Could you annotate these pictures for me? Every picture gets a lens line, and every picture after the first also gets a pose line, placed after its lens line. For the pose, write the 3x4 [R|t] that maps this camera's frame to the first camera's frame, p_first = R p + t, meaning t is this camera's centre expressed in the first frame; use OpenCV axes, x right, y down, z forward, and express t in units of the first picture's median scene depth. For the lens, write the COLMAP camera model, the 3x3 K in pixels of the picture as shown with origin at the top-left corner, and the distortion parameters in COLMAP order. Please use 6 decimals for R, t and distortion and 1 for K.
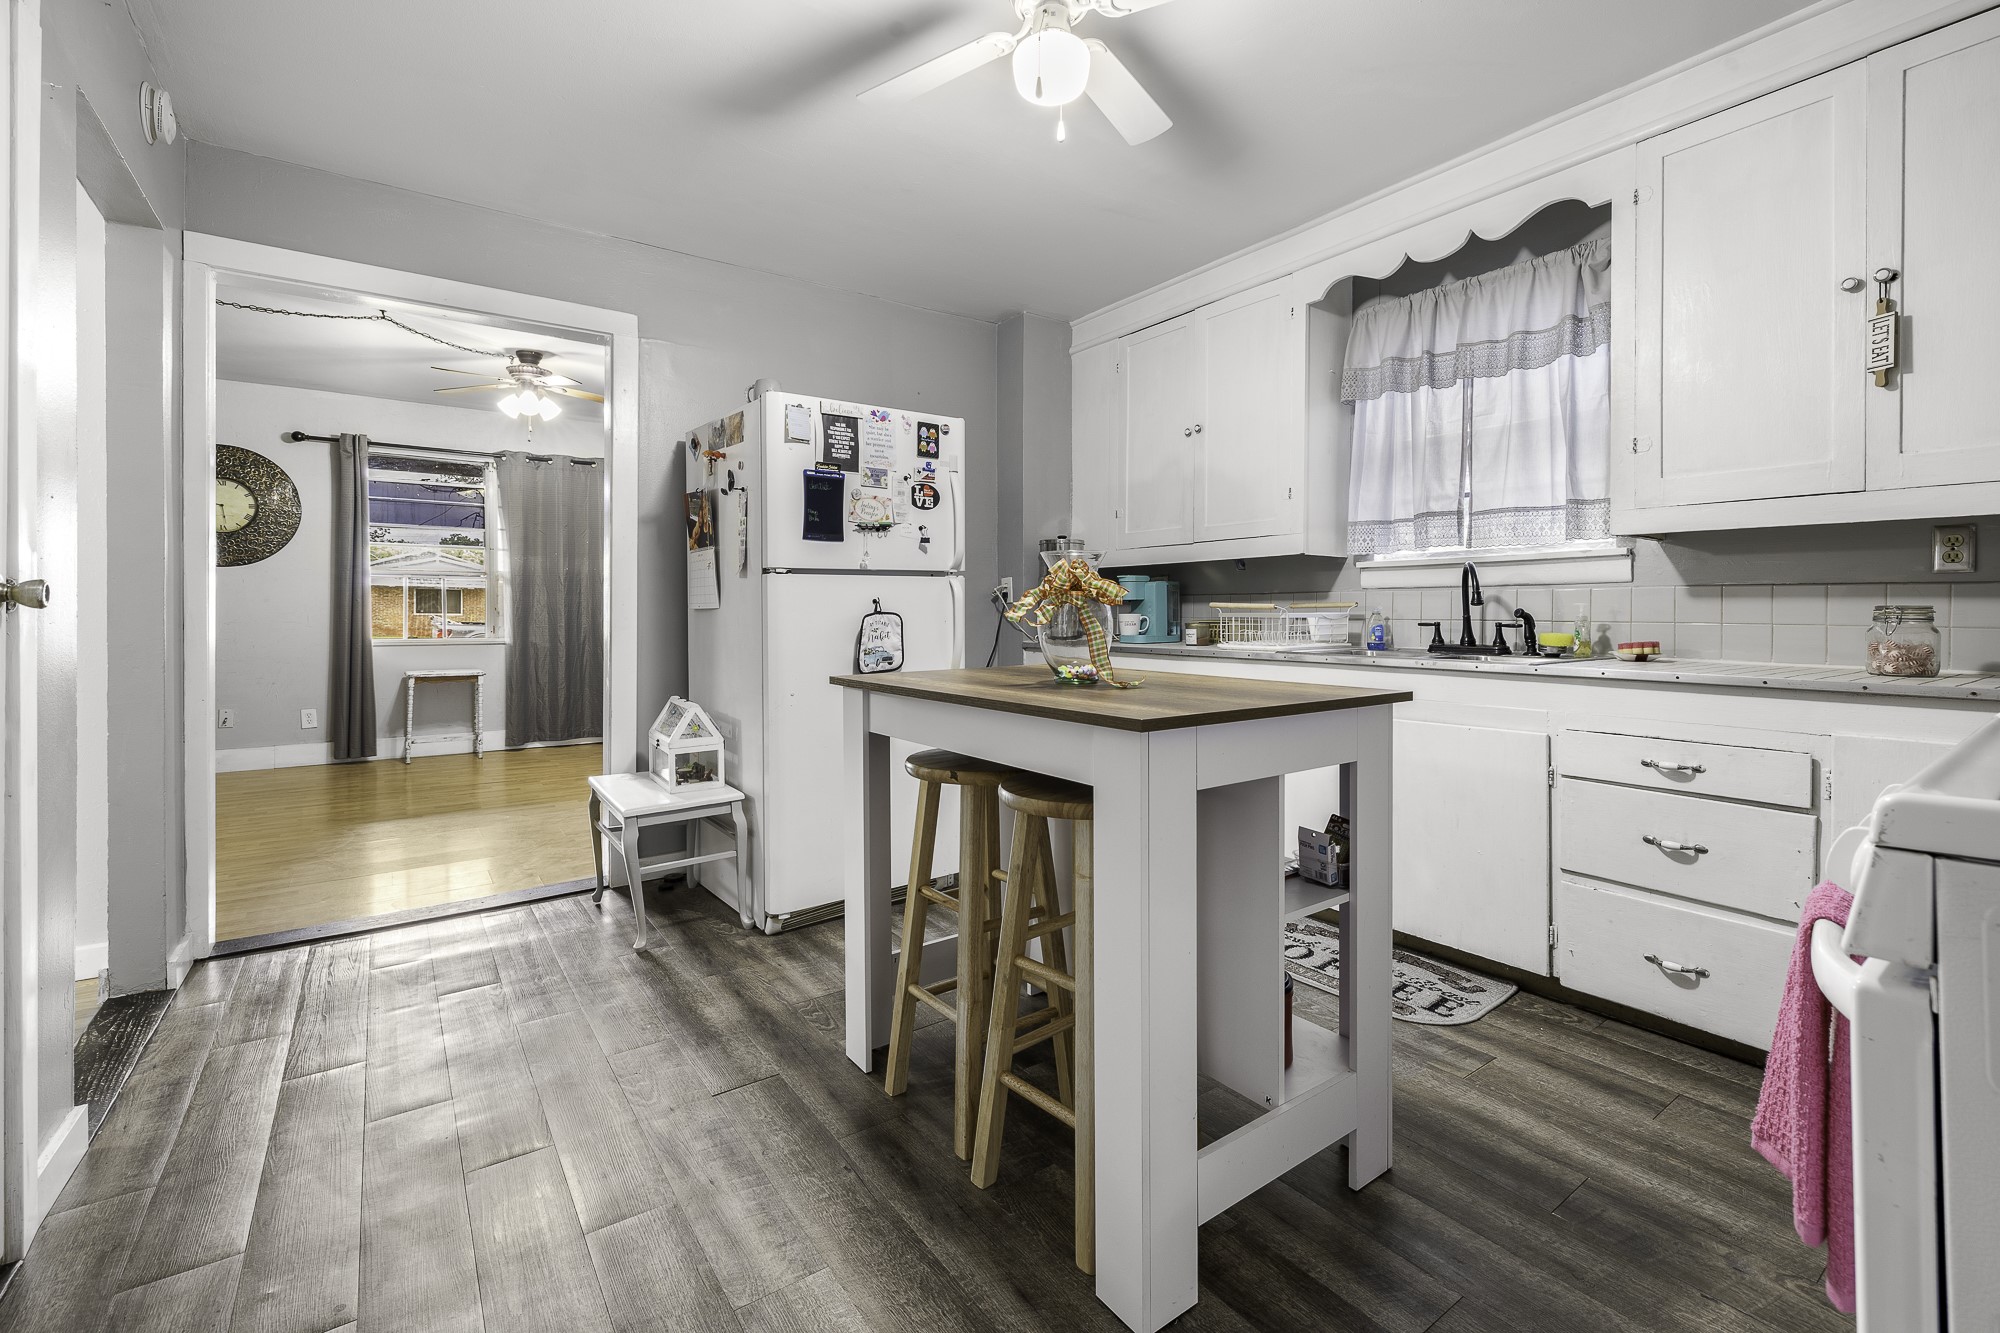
lens RADIAL K [[863.8, 0, 1003.5], [0, 863.8, 613.0], [0, 0, 1]] dist [0.004942, 0.000200]
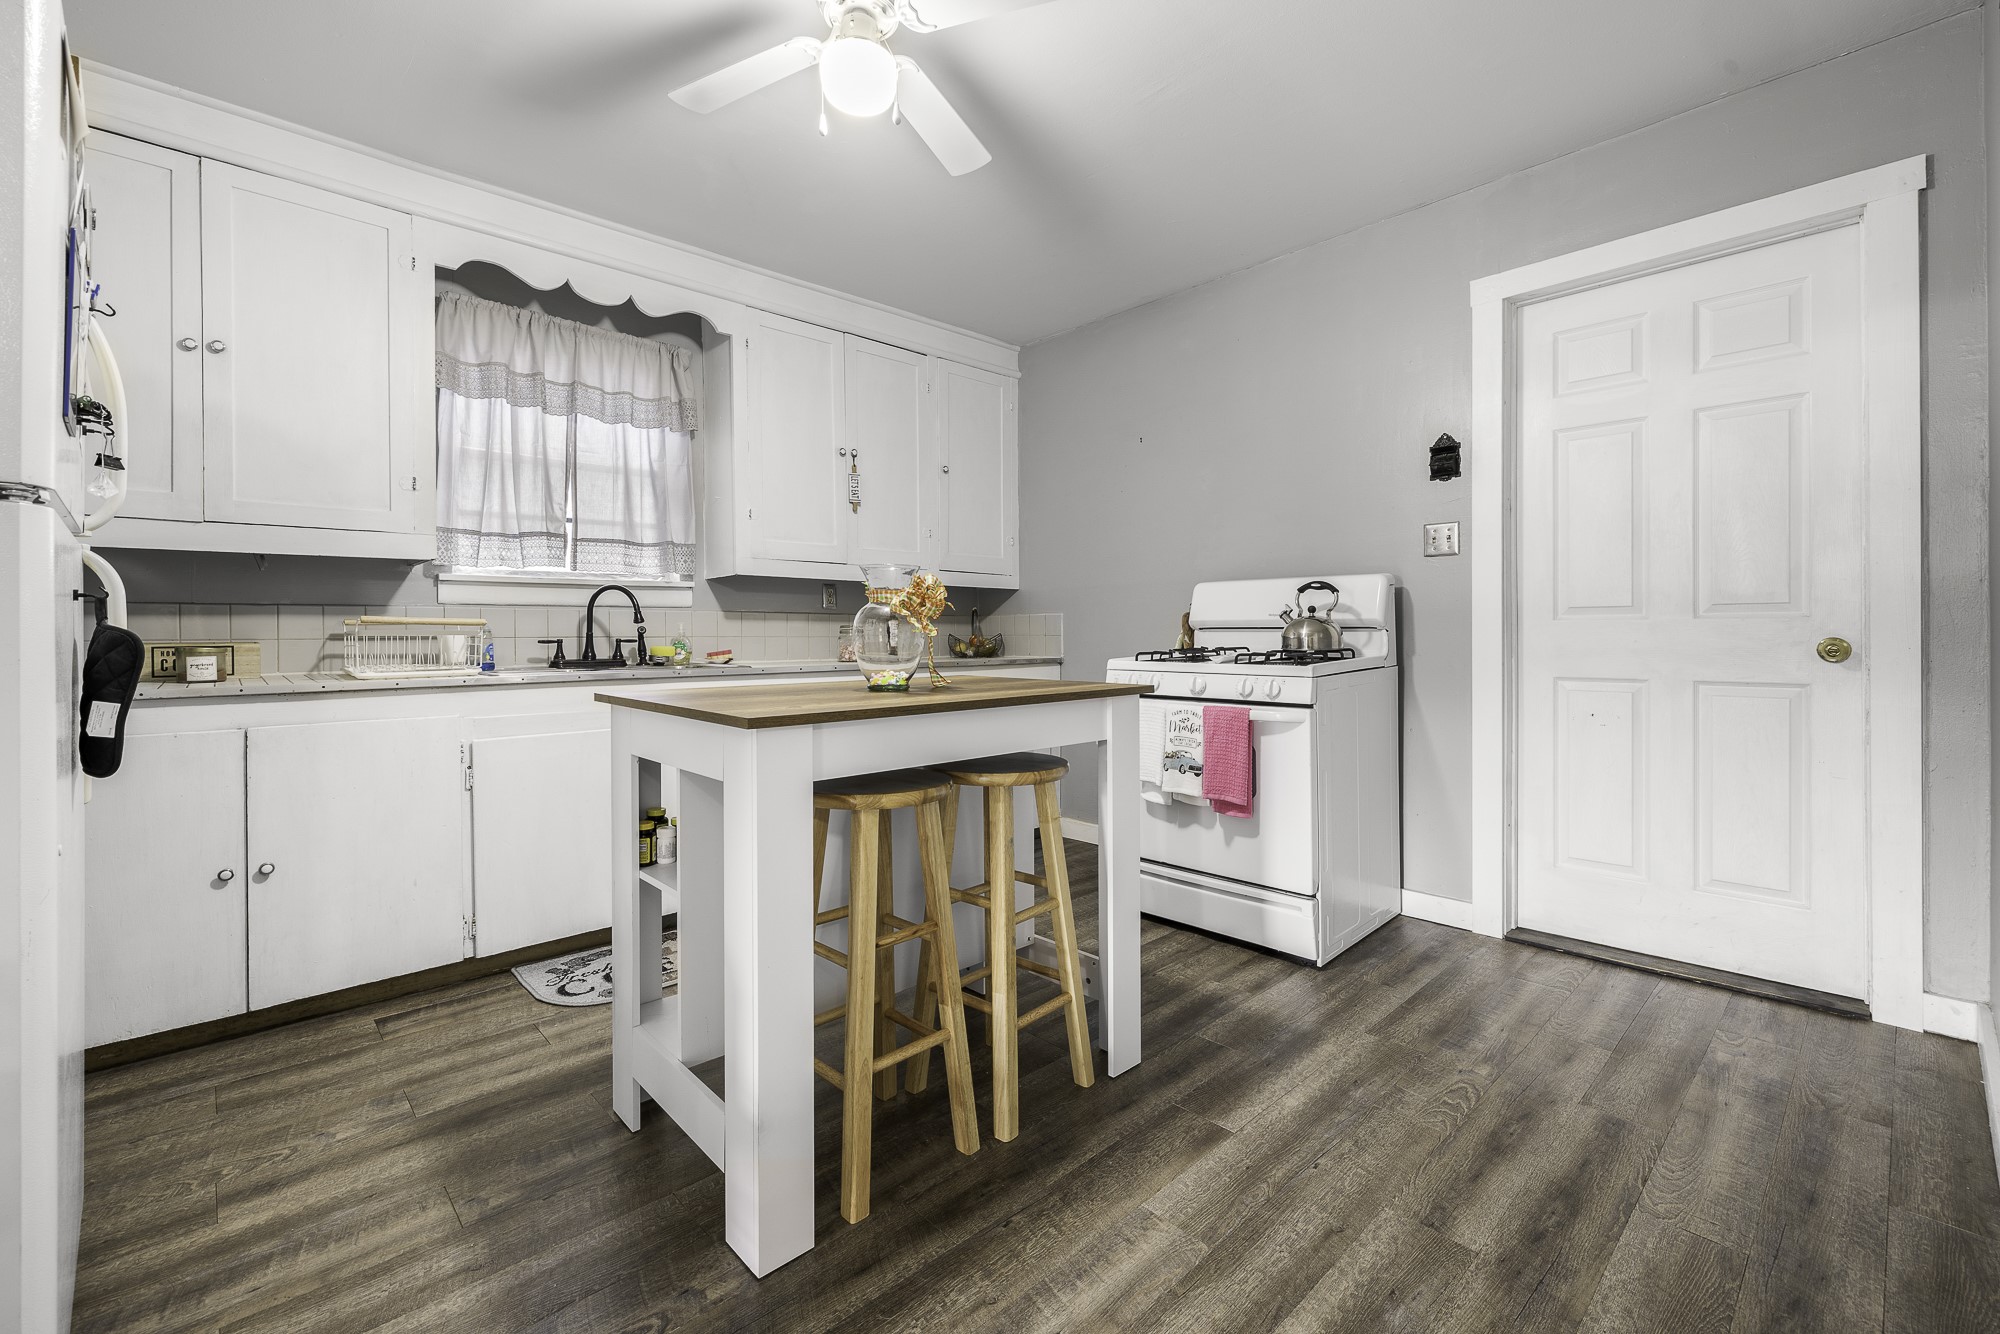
lens RADIAL K [[863.8, 0, 997.6], [0, 863.8, 627.6], [0, 0, 1]] dist [0.004942, 0.000200]
pose [[-0.134493, 0.008970, 0.990874, -0.628743], [0.009317, 0.999926, -0.007787, 0.010256], [-0.990871, 0.008185, -0.134567, 0.648646]]
